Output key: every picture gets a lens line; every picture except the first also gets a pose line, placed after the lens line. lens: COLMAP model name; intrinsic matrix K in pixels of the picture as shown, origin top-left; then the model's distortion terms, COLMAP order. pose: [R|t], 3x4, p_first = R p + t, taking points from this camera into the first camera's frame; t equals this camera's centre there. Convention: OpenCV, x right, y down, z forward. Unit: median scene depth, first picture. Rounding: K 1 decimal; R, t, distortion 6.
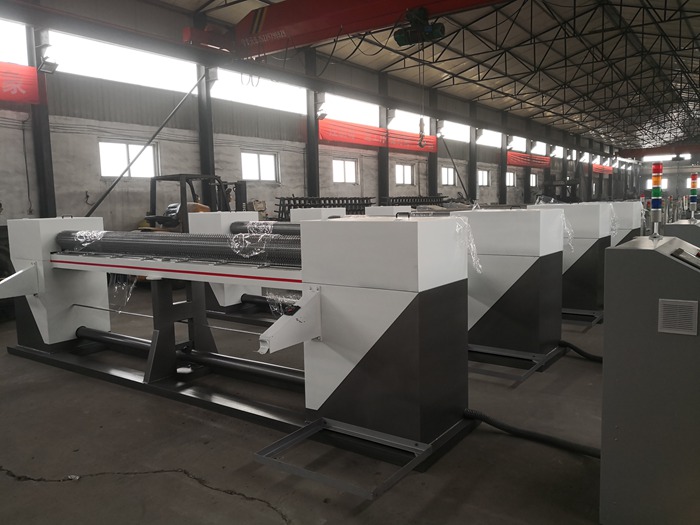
lens RADIAL K [[566.2, 0, 366.5], [0, 566.2, 266.4], [0, 0, 1]] dist [0.006872, -0.036831]
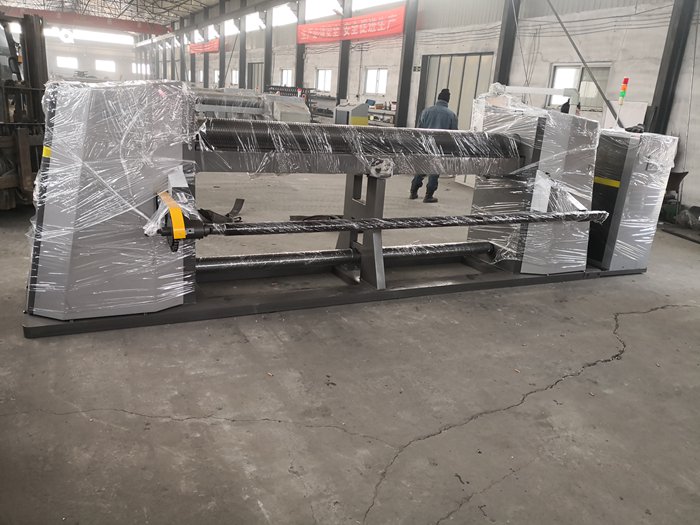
lens RADIAL K [[560.3, 0, 350.0], [0, 560.3, 262.5], [0, 0, 1]] dist [0.003817, 0.002753]
pose [[0.476215, -0.190970, 0.858341, -0.373312], [0.012856, 0.977540, 0.210358, -0.009389], [-0.879235, -0.089141, 0.467974, 0.202592]]
